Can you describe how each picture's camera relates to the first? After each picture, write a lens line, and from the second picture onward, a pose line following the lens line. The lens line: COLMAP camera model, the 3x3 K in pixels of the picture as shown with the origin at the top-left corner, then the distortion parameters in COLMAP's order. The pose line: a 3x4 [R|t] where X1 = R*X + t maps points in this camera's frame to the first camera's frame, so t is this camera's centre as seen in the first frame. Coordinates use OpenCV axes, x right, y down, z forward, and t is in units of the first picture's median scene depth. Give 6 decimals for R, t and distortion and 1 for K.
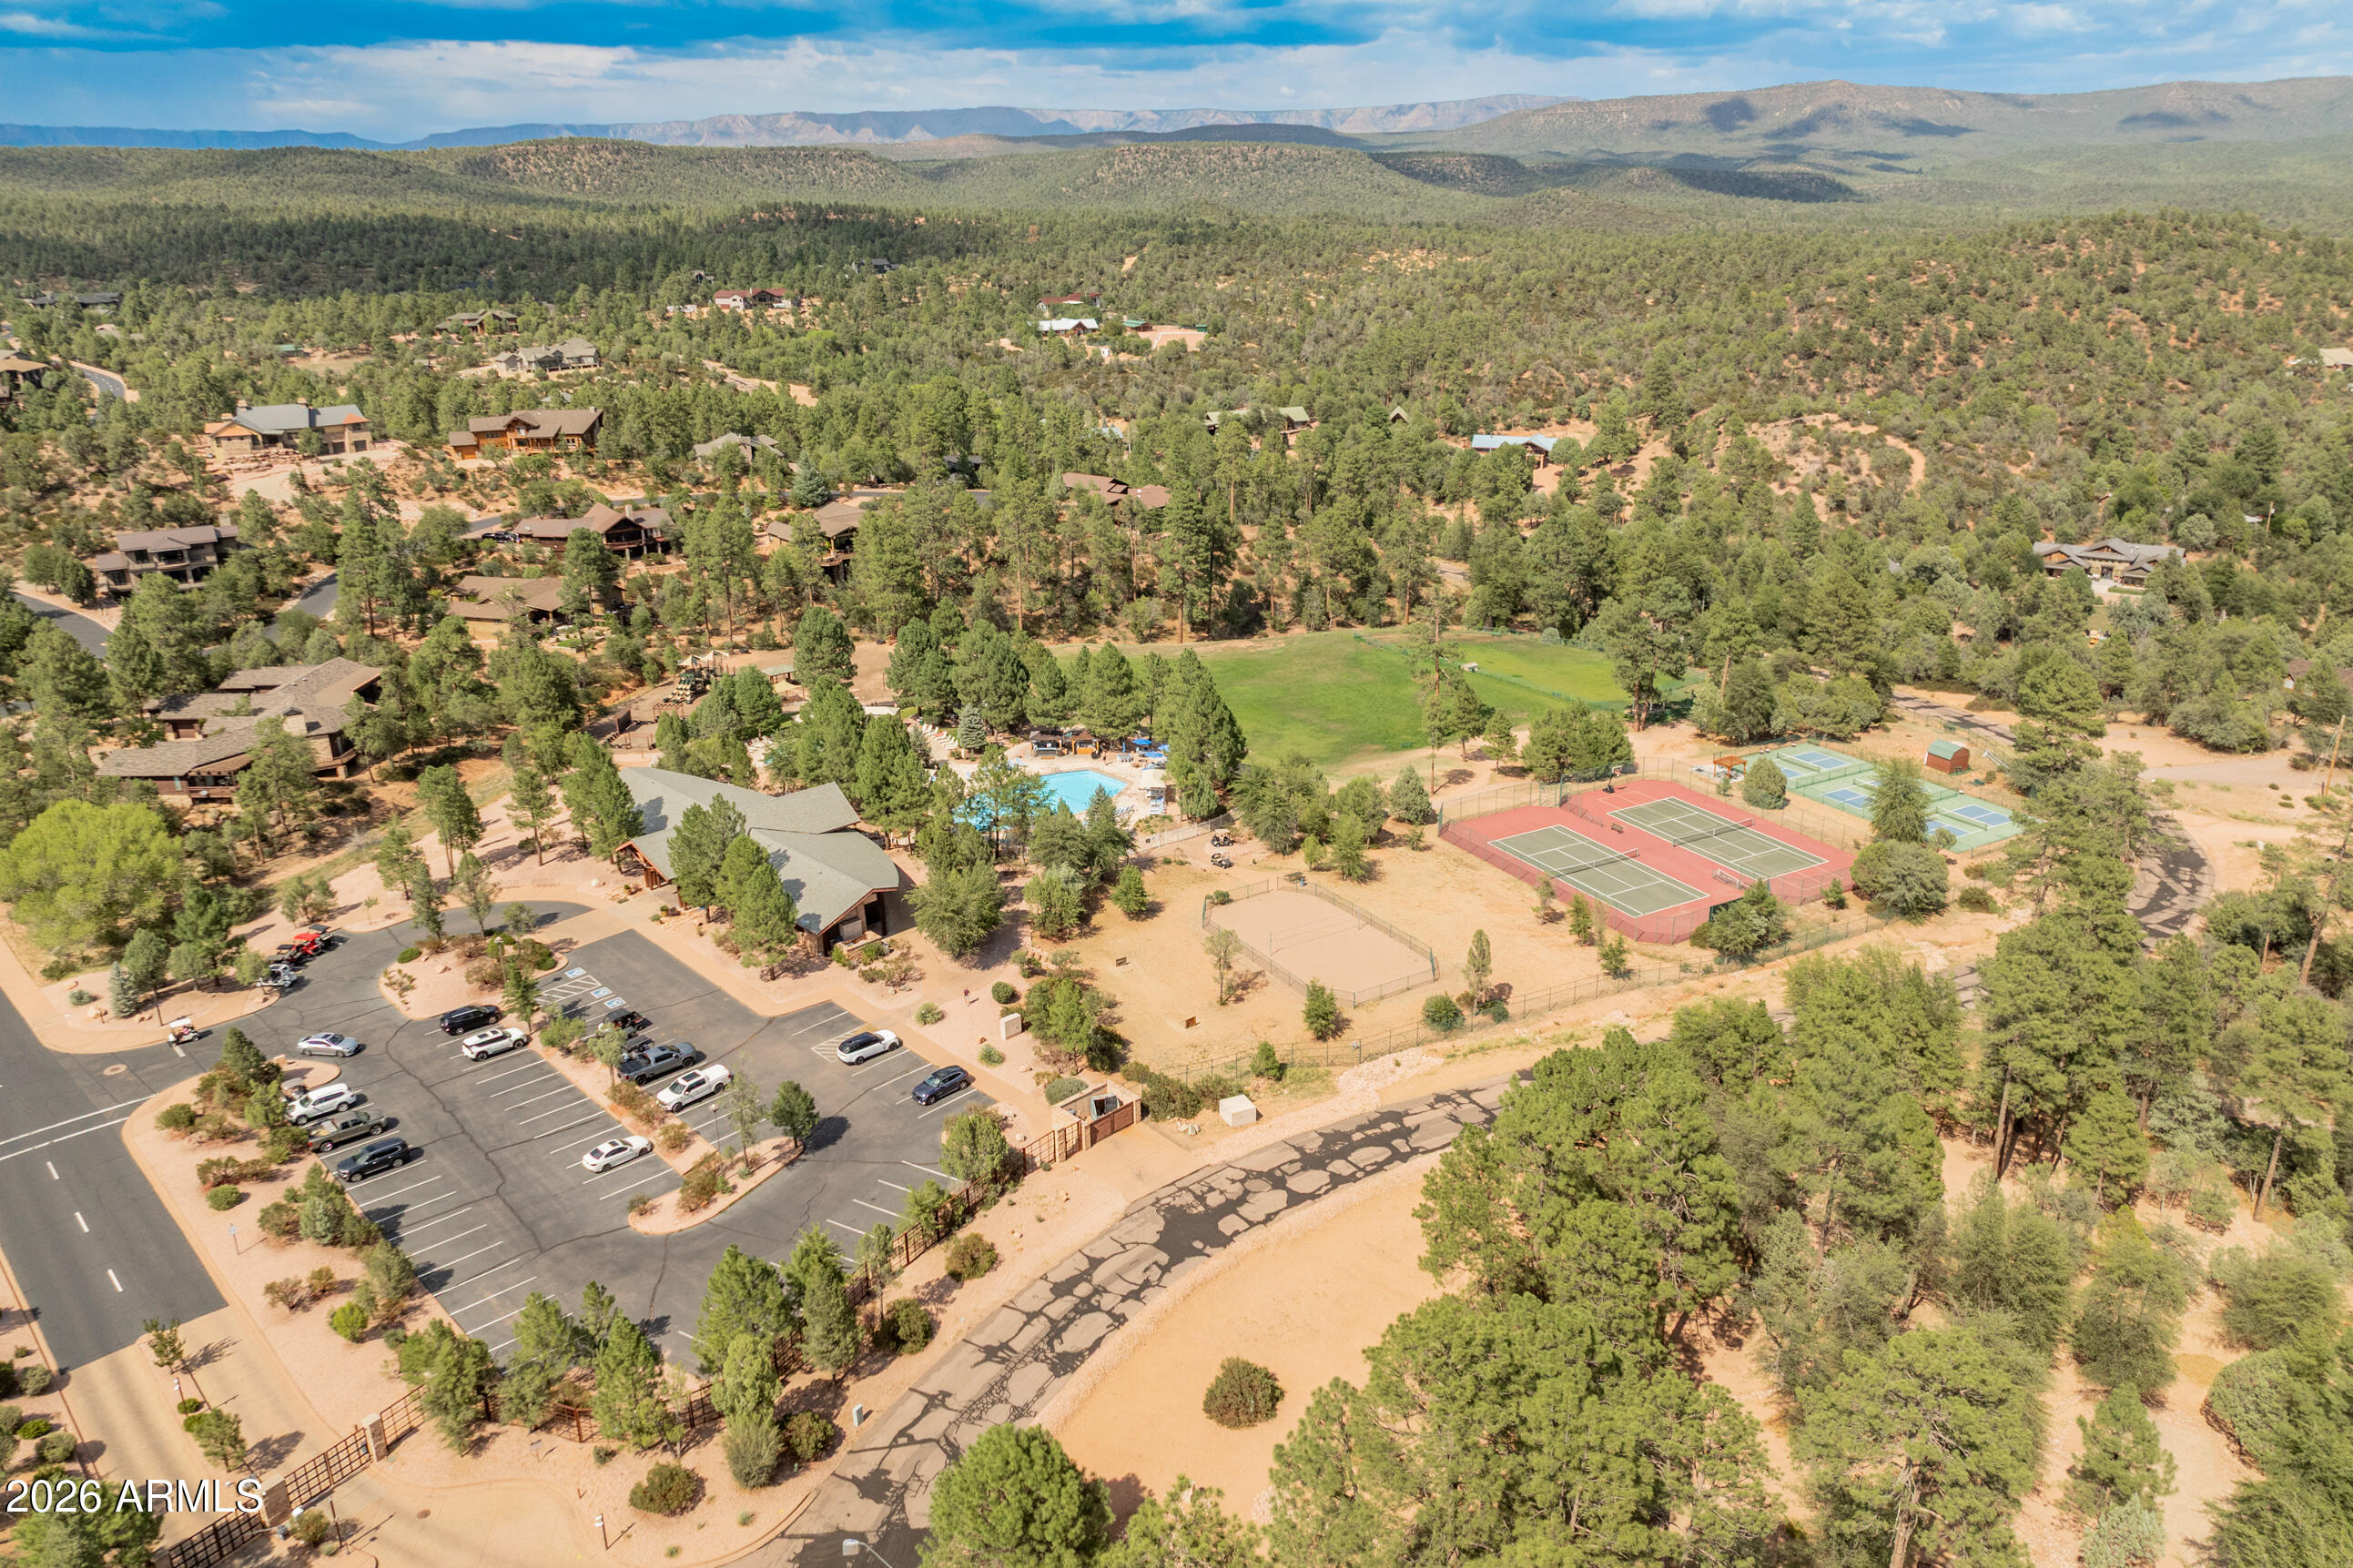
lens RADIAL K [[1607.8, 0, 1116.5], [0, 1607.8, 784.8], [0, 0, 1]] dist [0.002123, -0.019971]
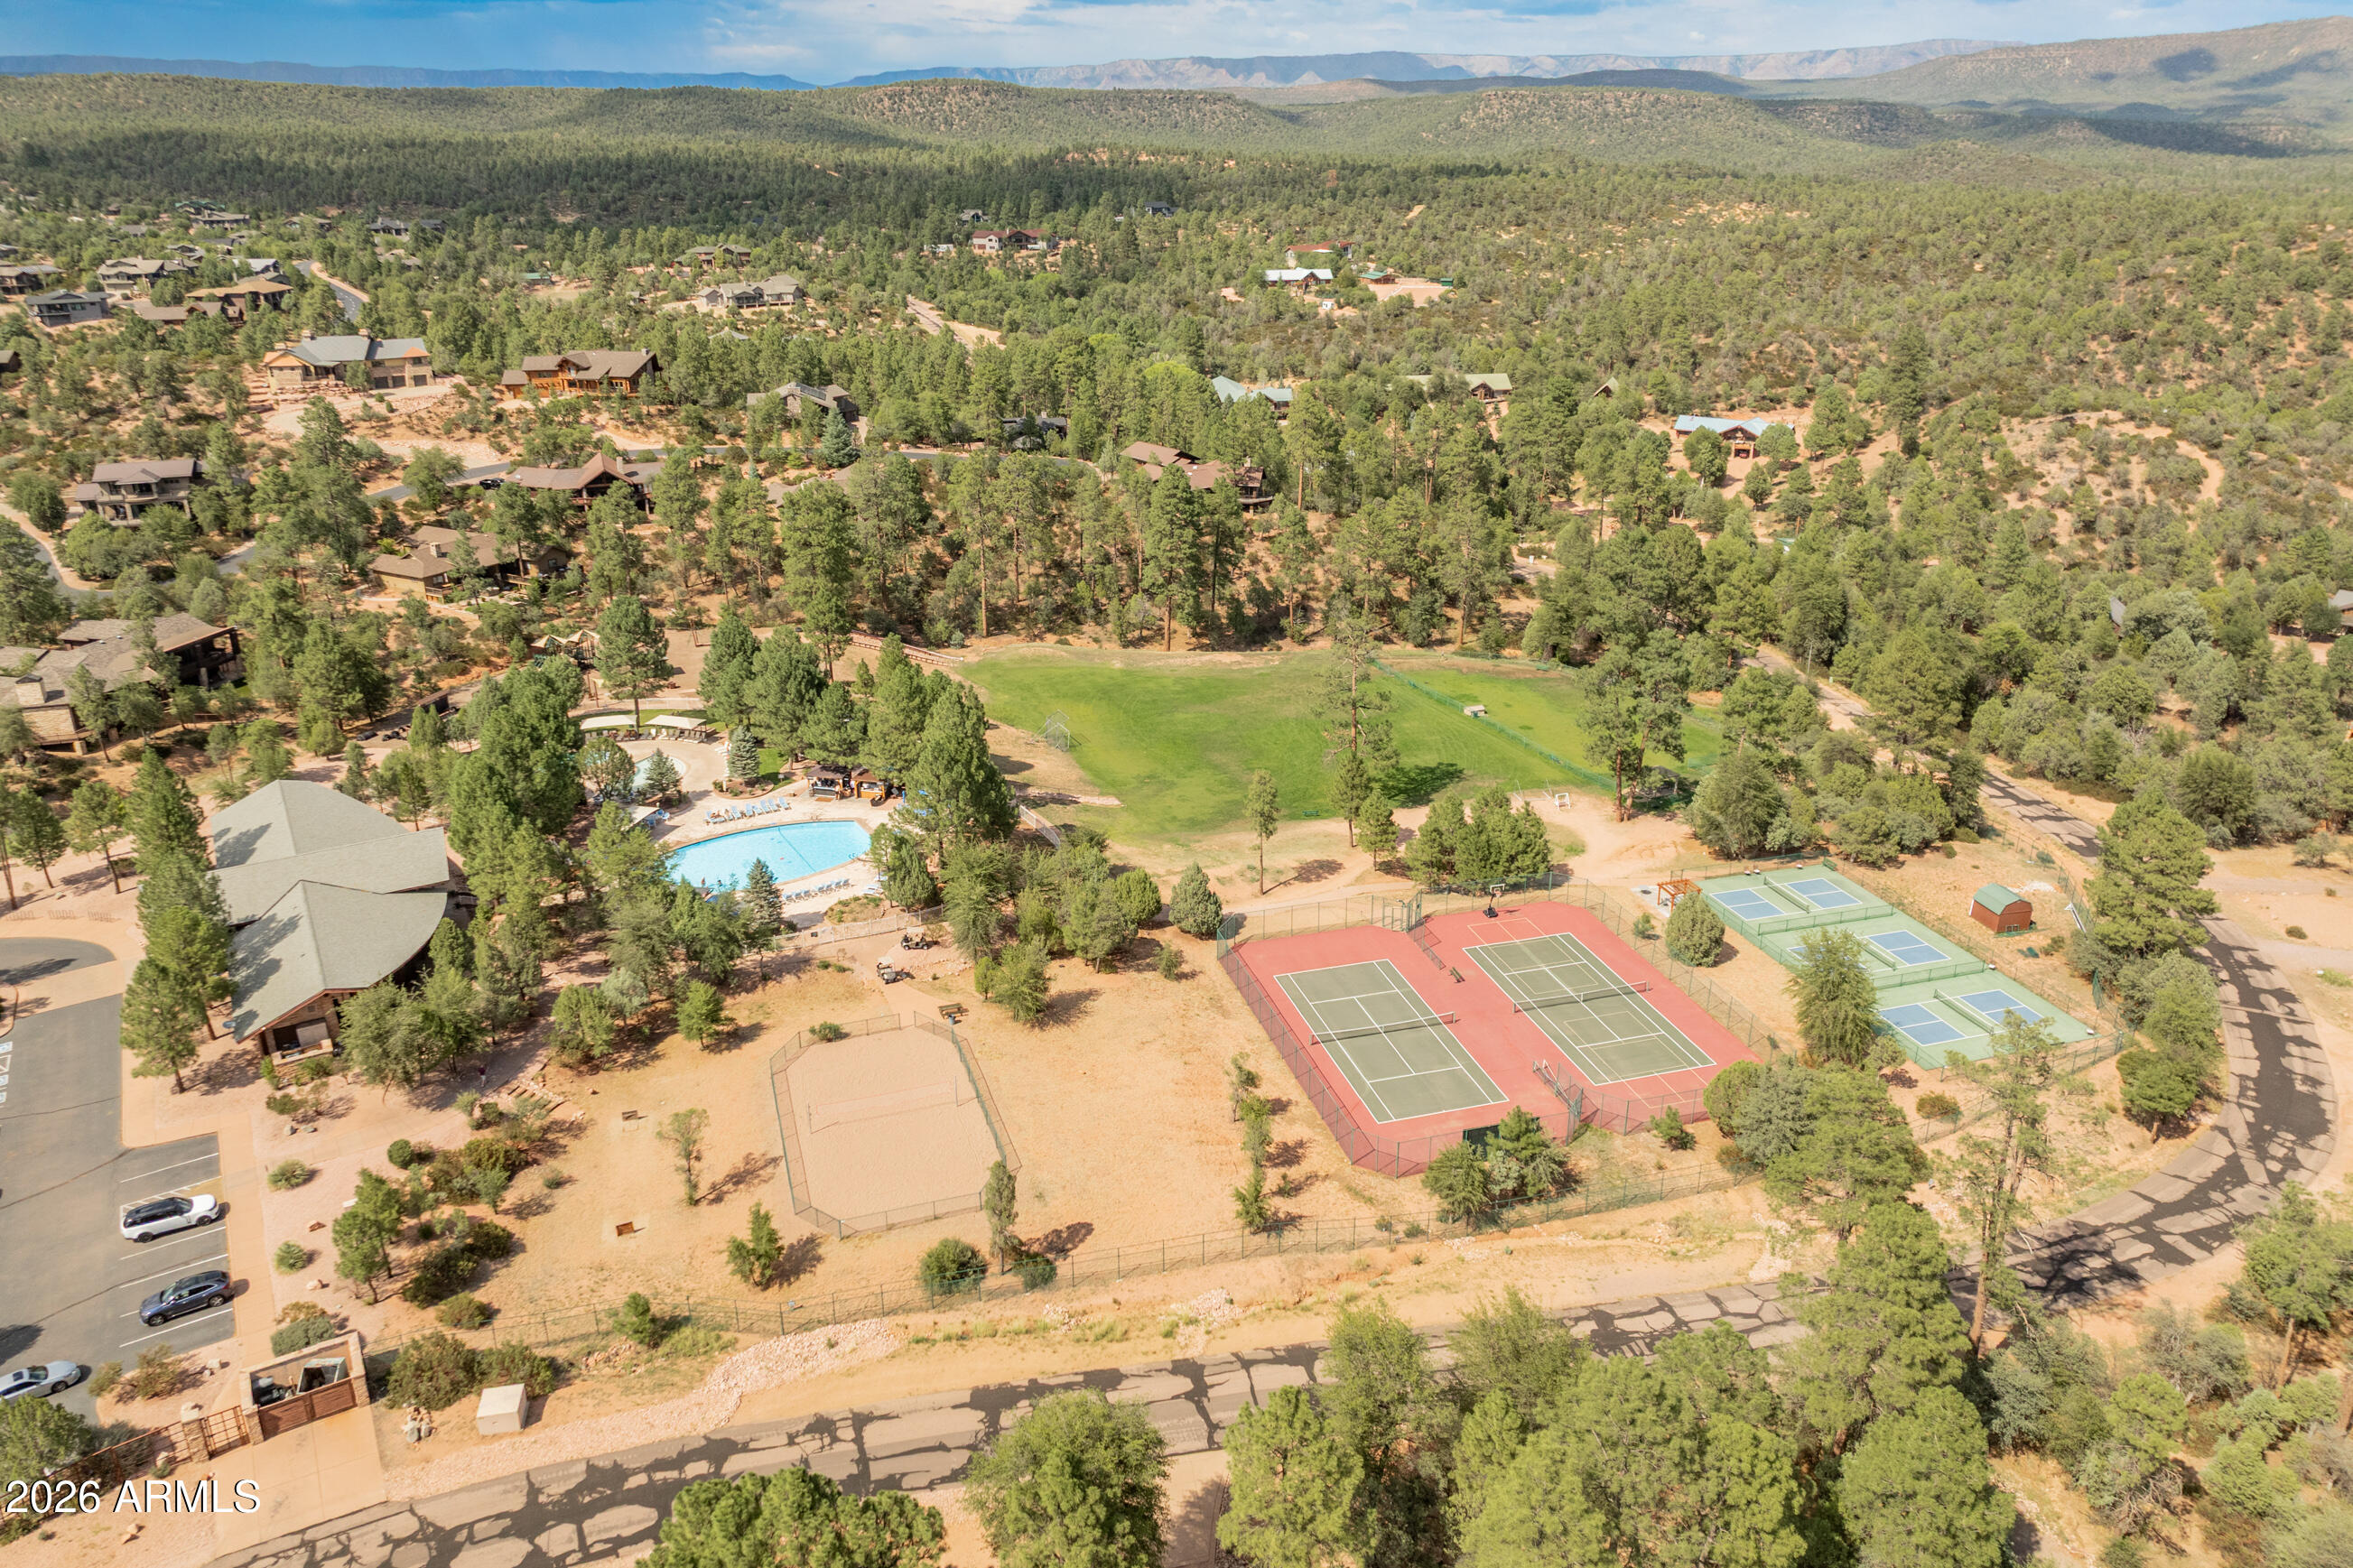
lens RADIAL K [[1604.8, 0, 1140.7], [0, 1604.8, 728.5], [0, 0, 1]] dist [-0.006016, 0.000404]
pose [[0.977576, 0.082455, -0.193767, 0.161969], [-0.082407, 0.996564, 0.008325, -0.043444], [0.193788, 0.007829, 0.981012, 0.127716]]
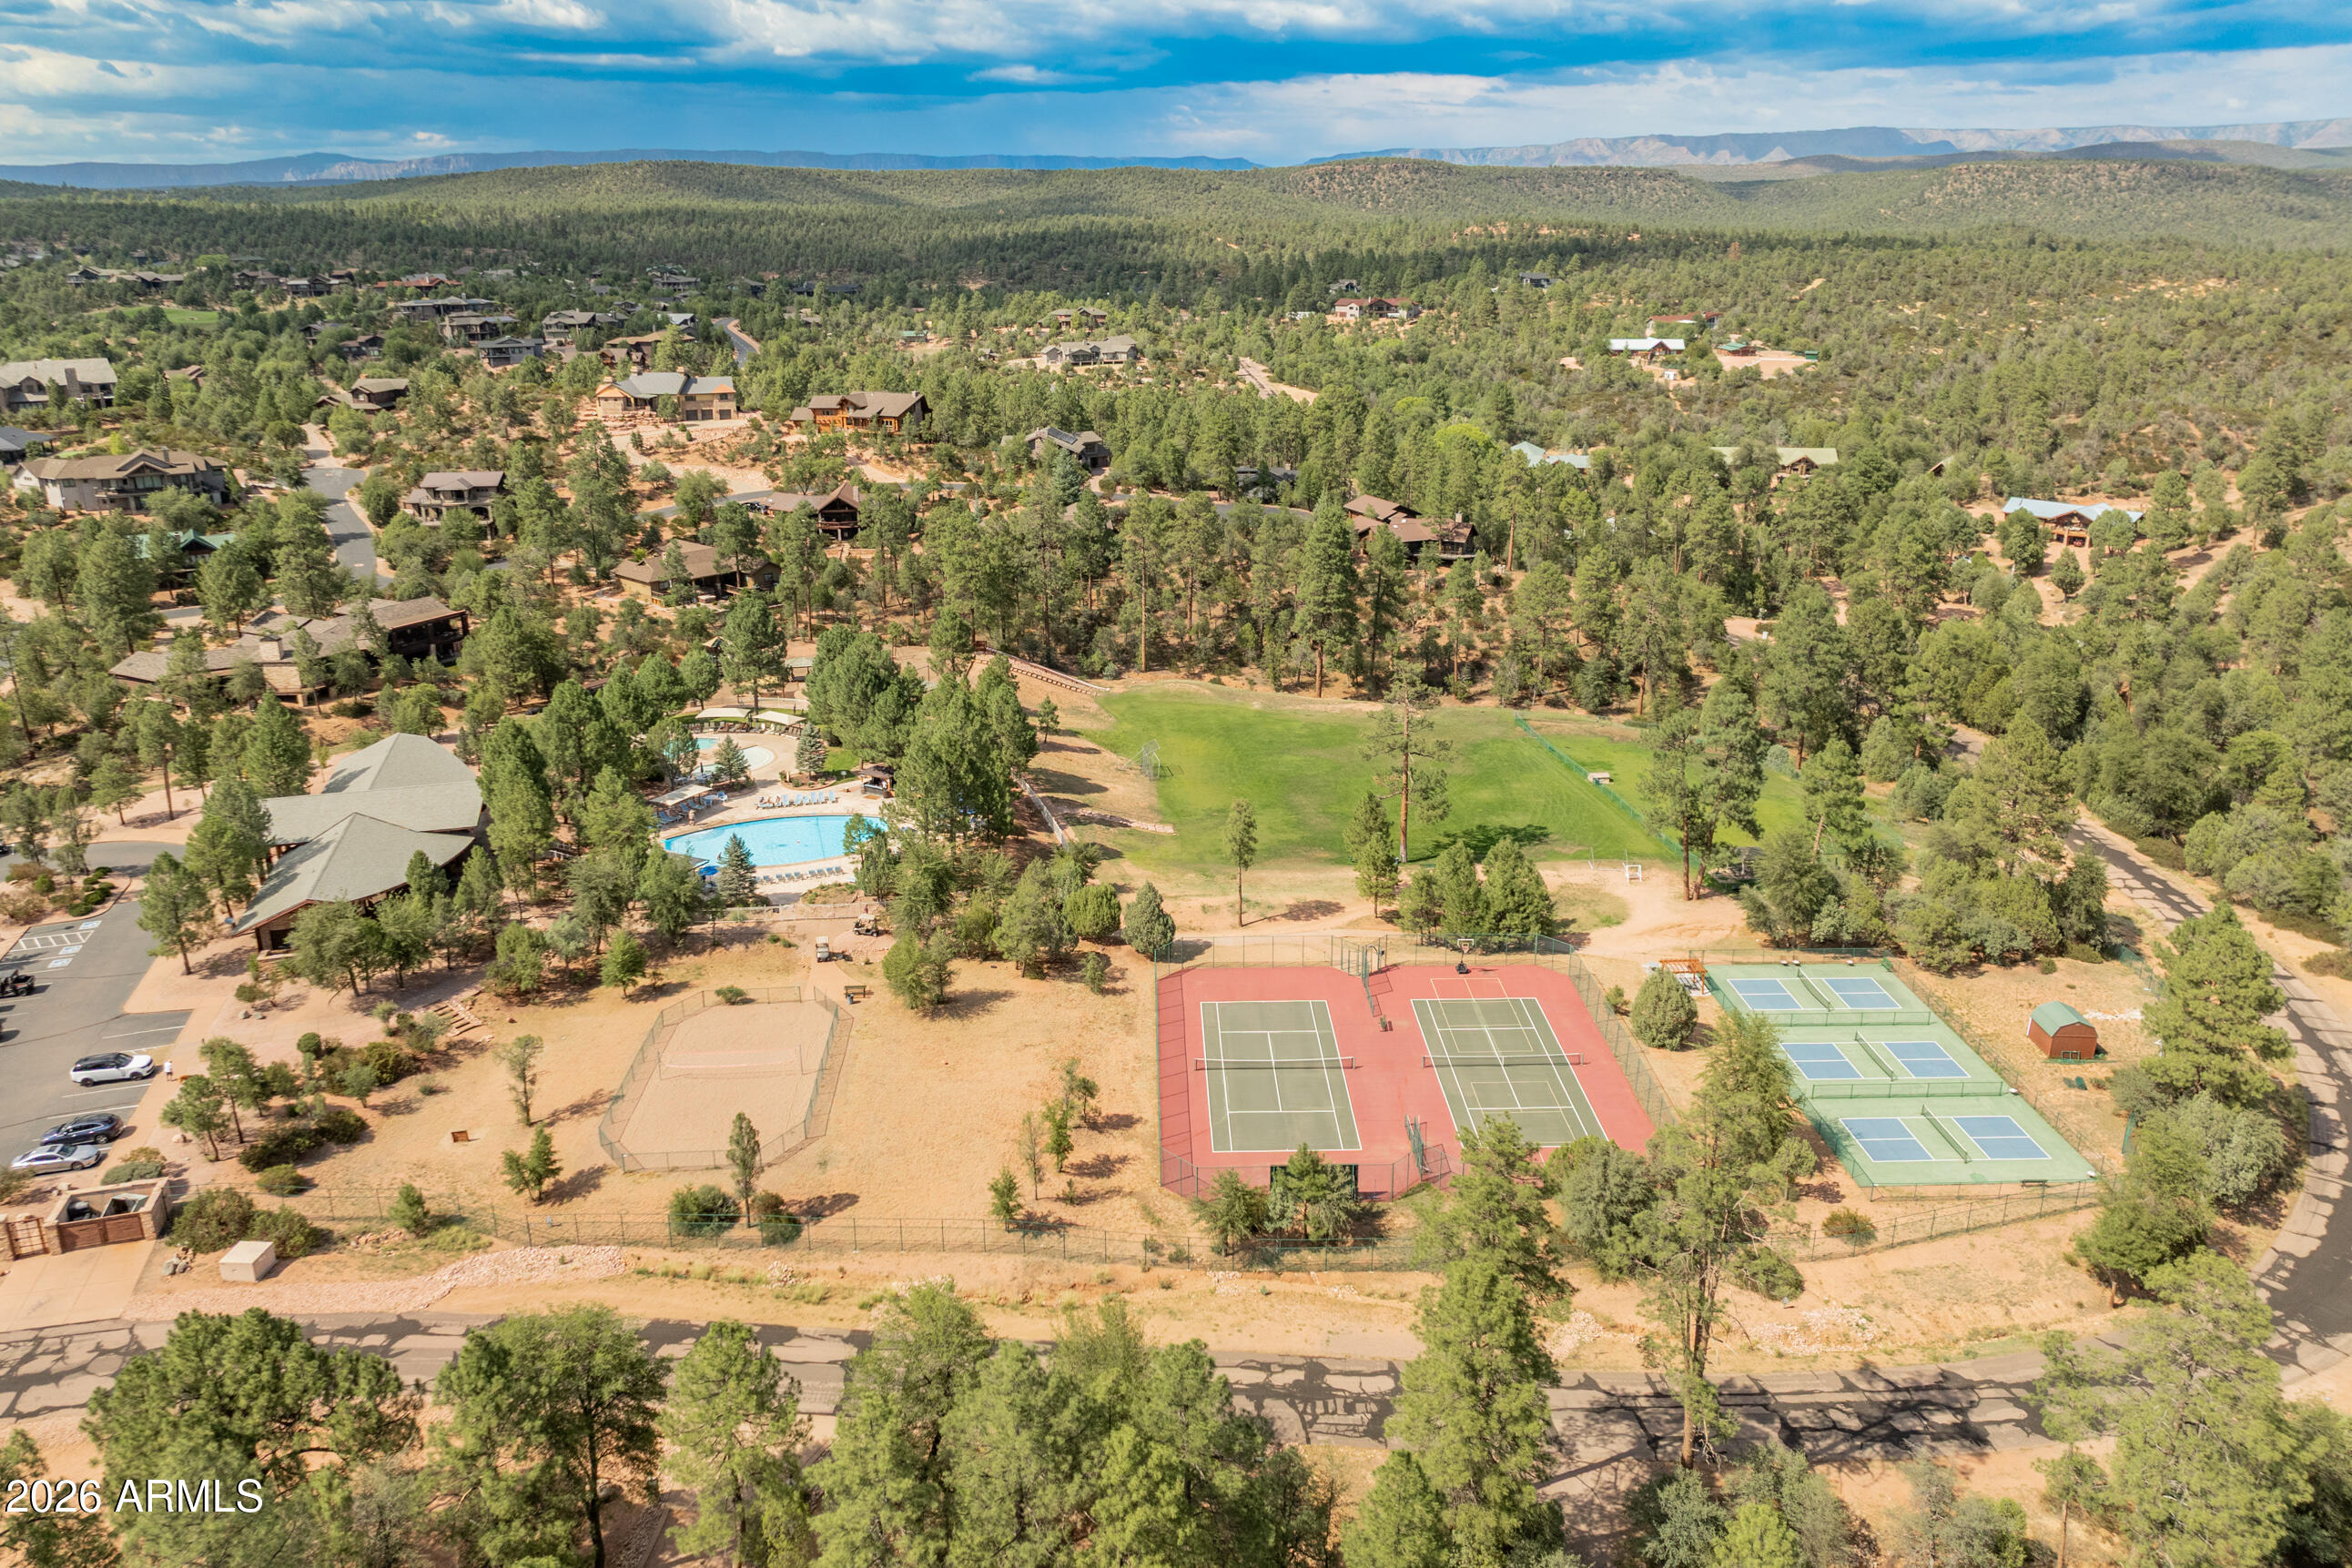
lens RADIAL K [[1604.2, 0, 1140.2], [0, 1604.2, 728.6], [0, 0, 1]] dist [-0.006016, 0.000404]
pose [[0.889700, 0.146507, -0.432400, 0.269238], [-0.164706, 0.986332, -0.004703, -0.043249], [0.425801, 0.075403, 0.901670, 0.161504]]
